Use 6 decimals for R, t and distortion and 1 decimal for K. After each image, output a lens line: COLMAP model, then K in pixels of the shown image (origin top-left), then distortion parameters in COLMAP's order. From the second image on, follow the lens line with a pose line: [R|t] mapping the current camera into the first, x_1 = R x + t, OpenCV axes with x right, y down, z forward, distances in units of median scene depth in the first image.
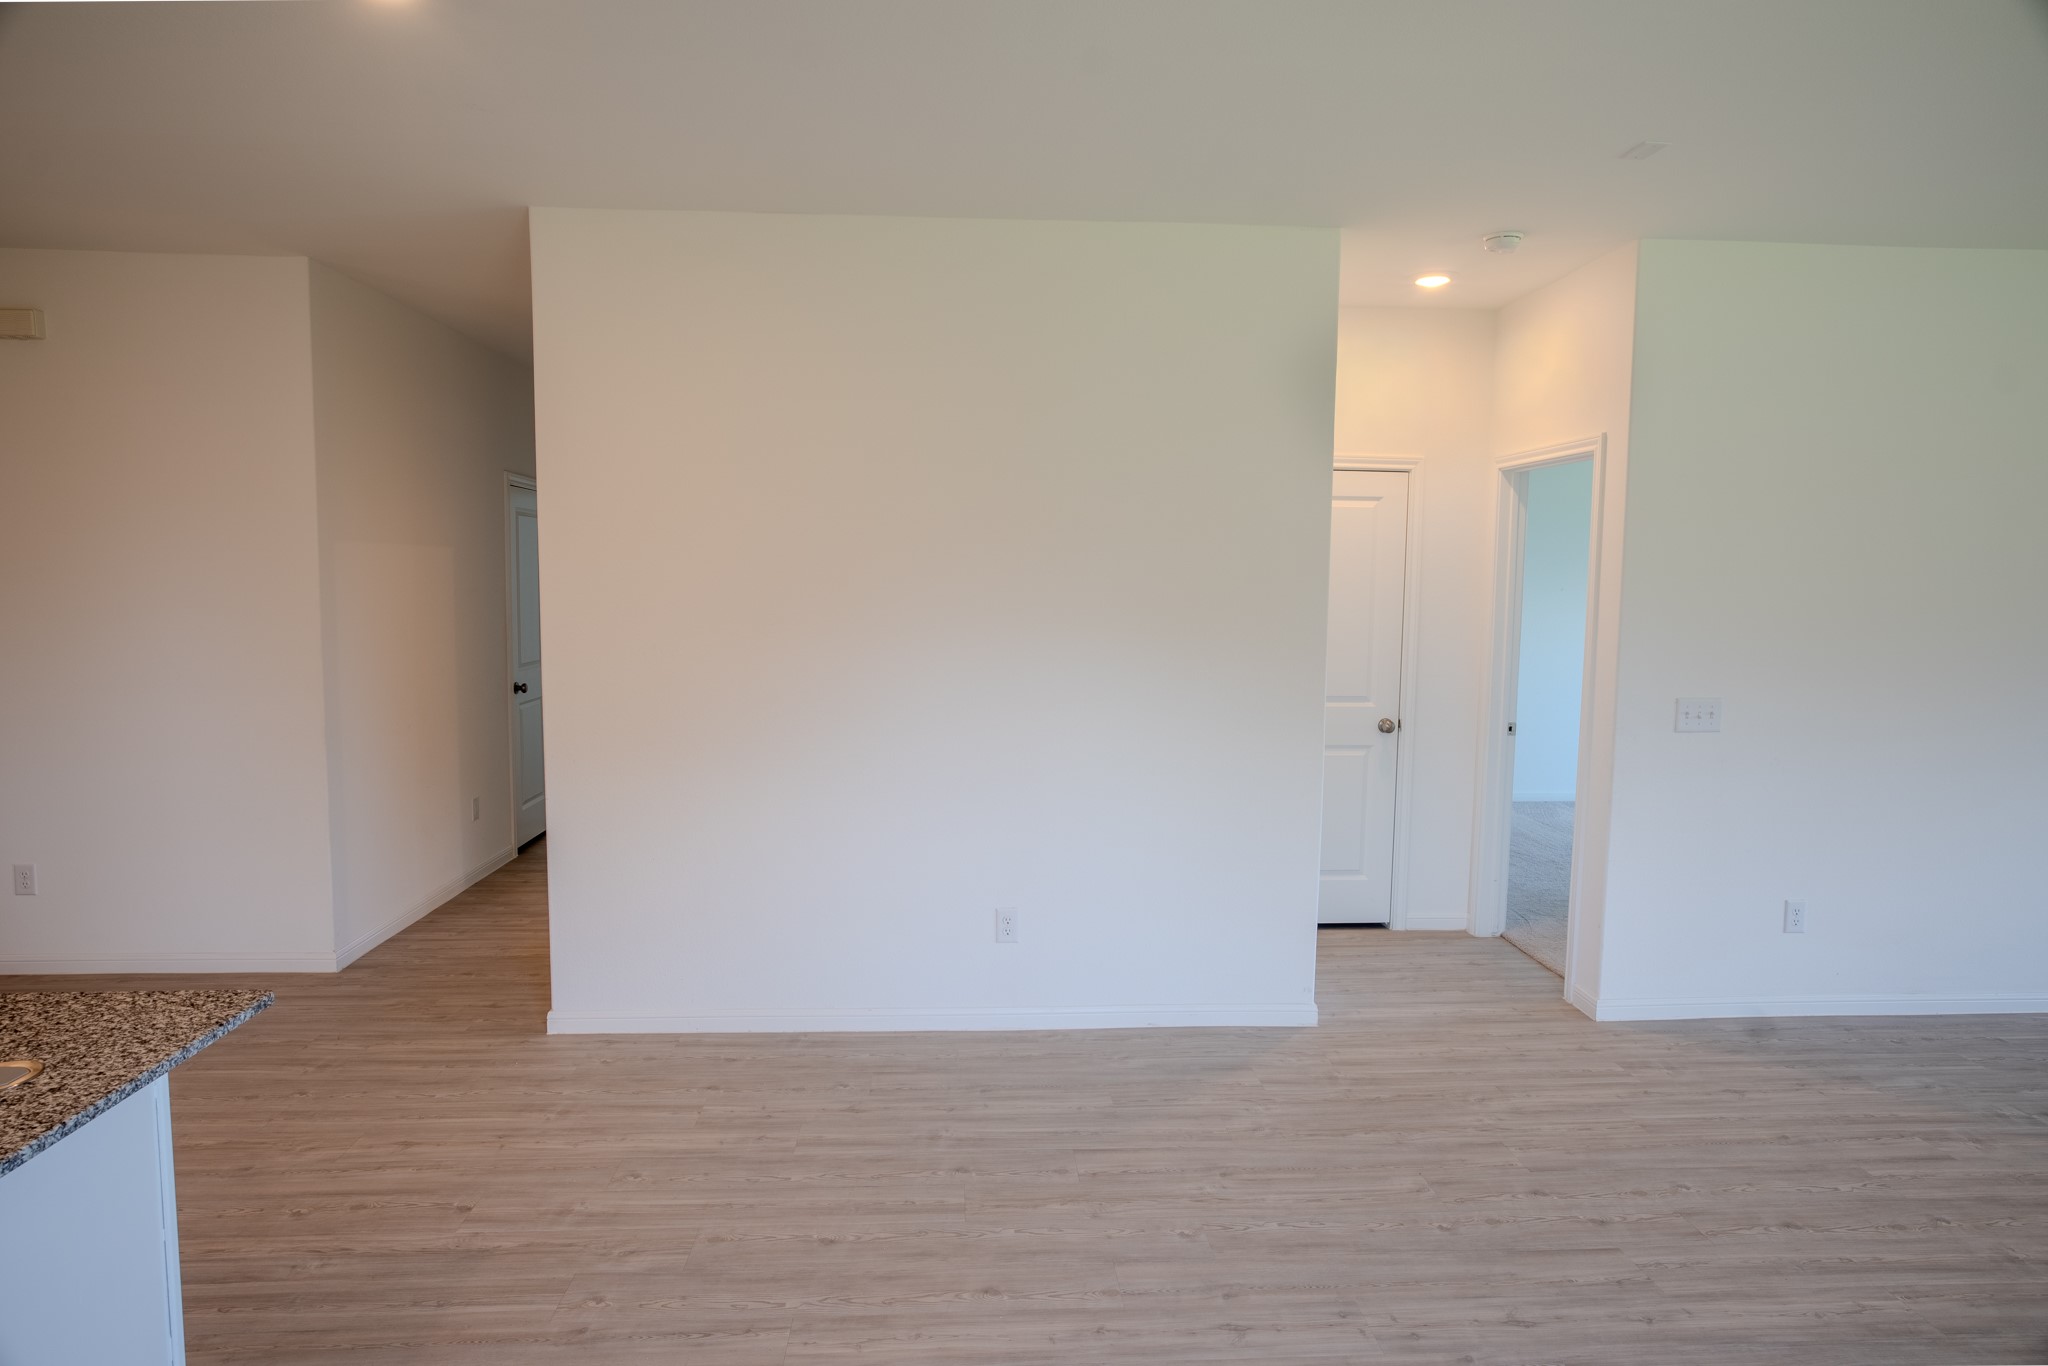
lens RADIAL K [[1169.8, 0, 1029.5], [0, 1169.8, 679.7], [0, 0, 1]] dist [-0.028854, 0.026051]
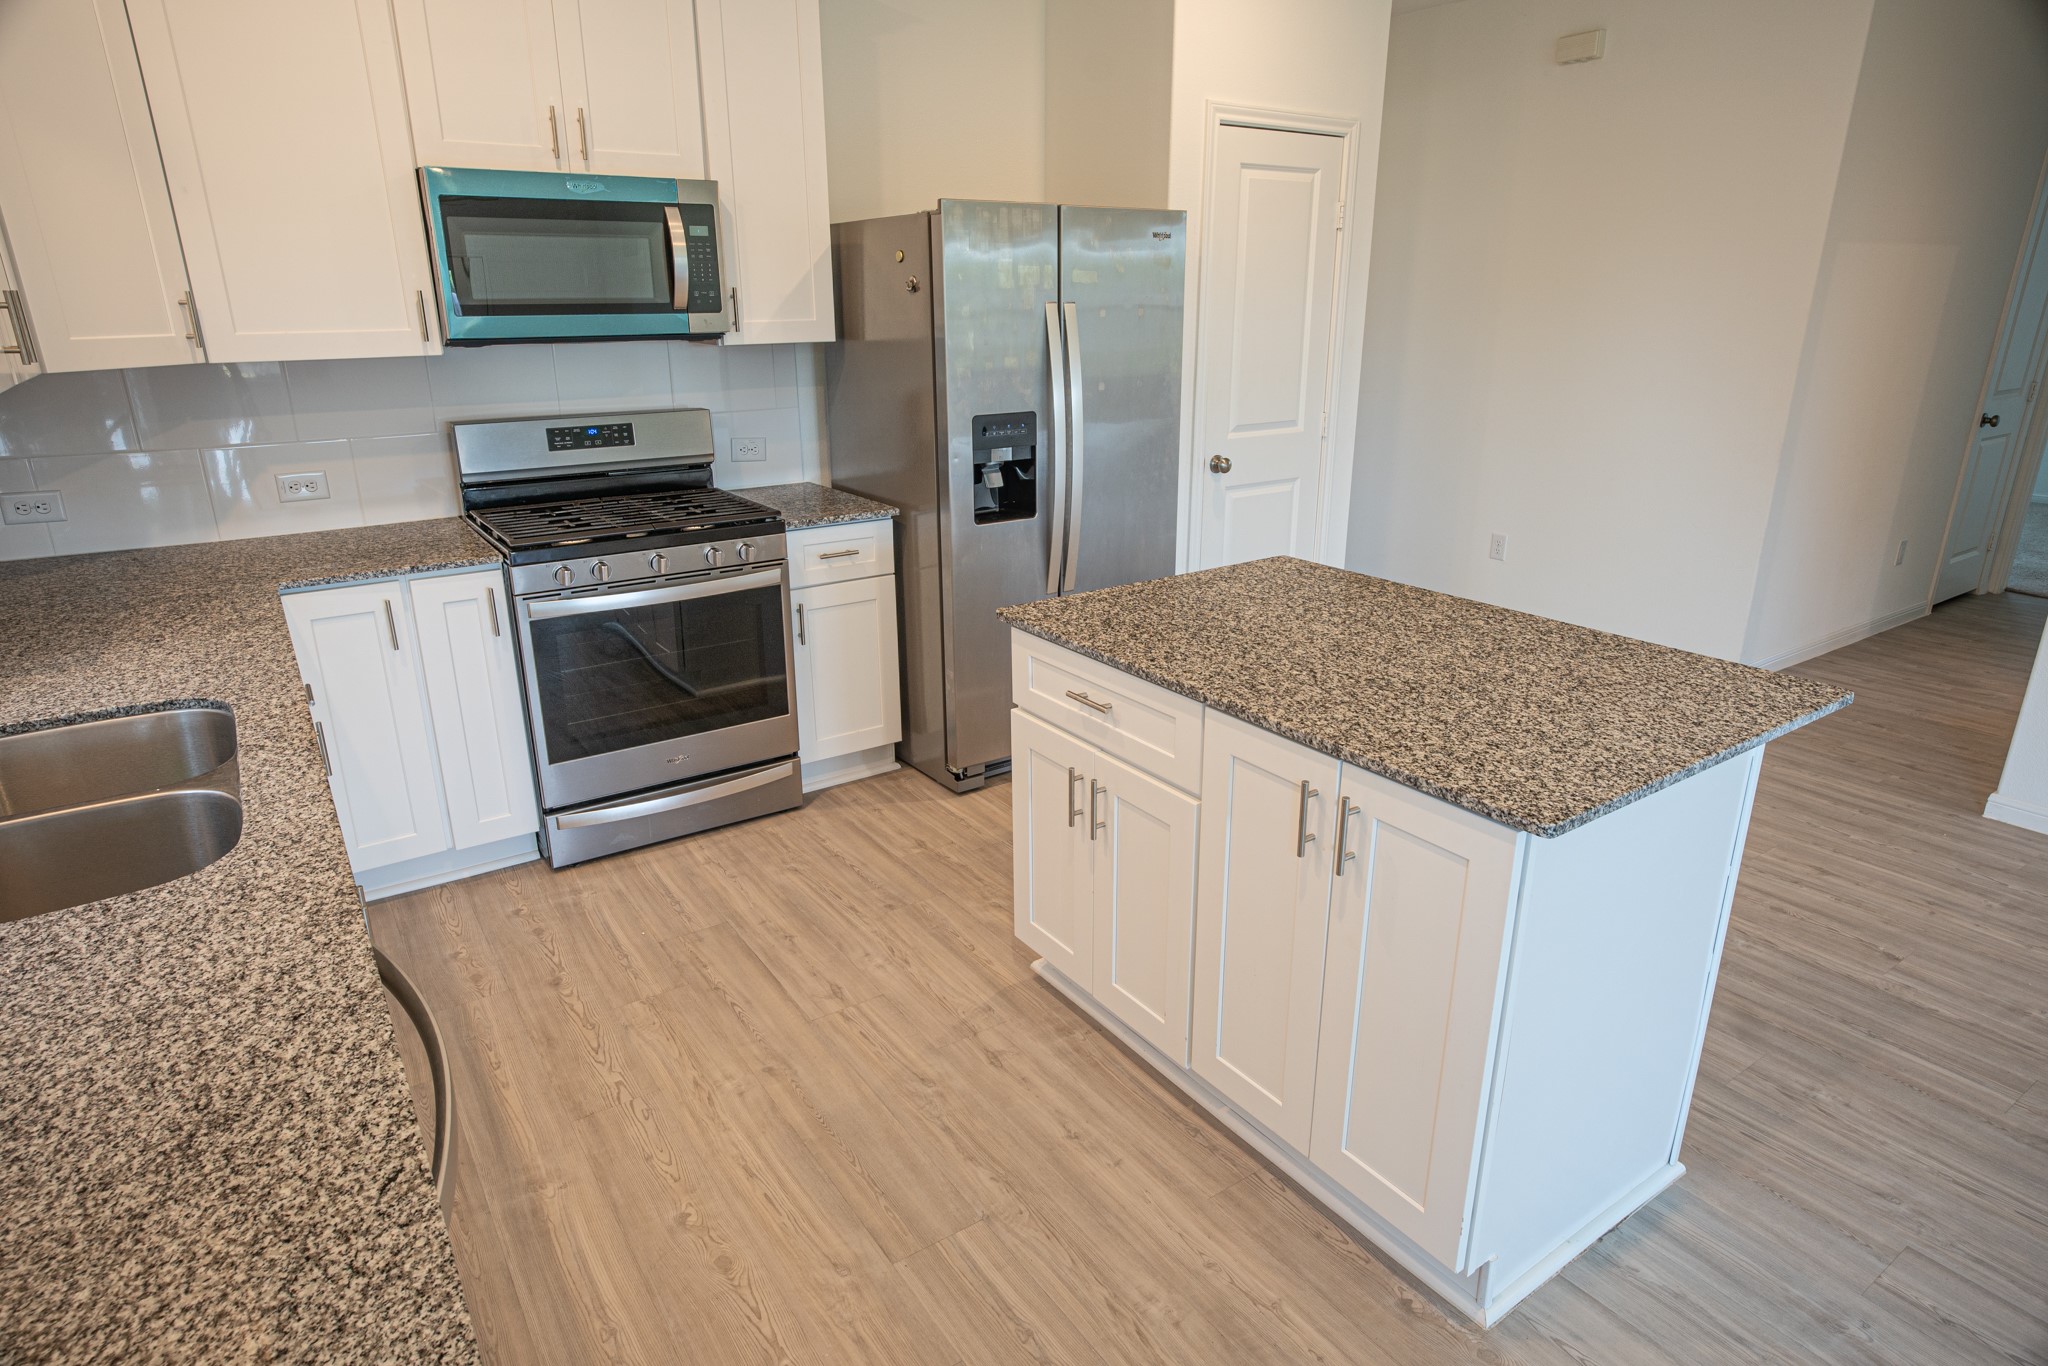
lens RADIAL K [[1169.8, 0, 1029.5], [0, 1169.8, 679.7], [0, 0, 1]] dist [-0.028854, 0.026051]
pose [[0.514144, 0.258804, -0.817727, -0.114288], [-0.064024, 0.962311, 0.264309, 0.020281], [0.855311, -0.083539, 0.511336, -0.087379]]
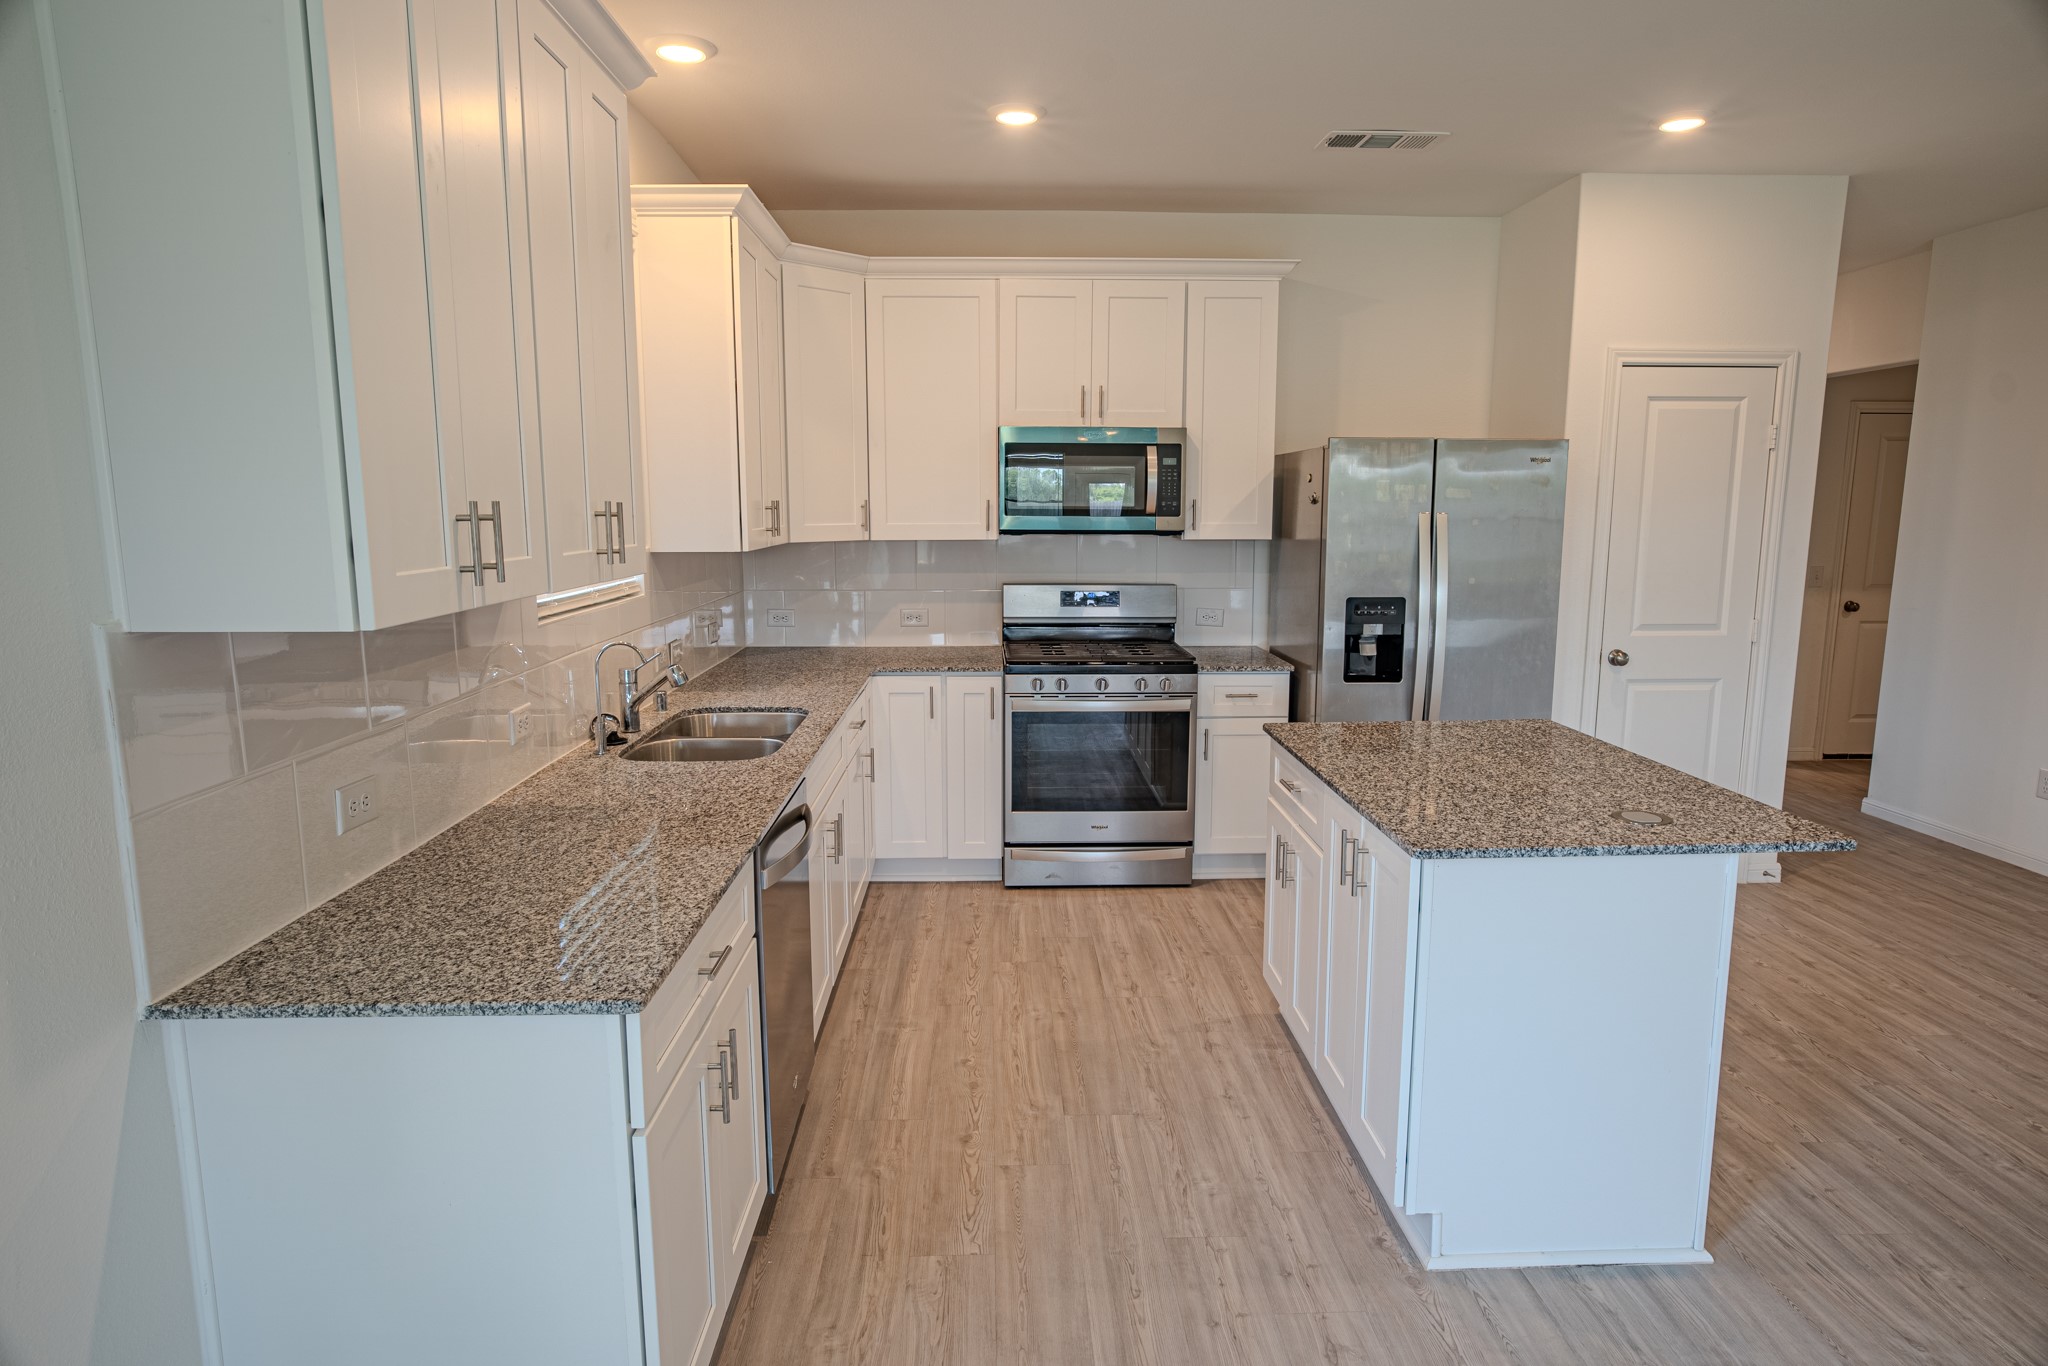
lens RADIAL K [[1169.8, 0, 1029.5], [0, 1169.8, 679.7], [0, 0, 1]] dist [-0.028854, 0.026051]
pose [[-0.024485, 0.140410, -0.989791, 0.319330], [-0.087116, 0.986021, 0.142030, 0.006426], [0.995897, 0.089704, -0.011910, 0.095611]]
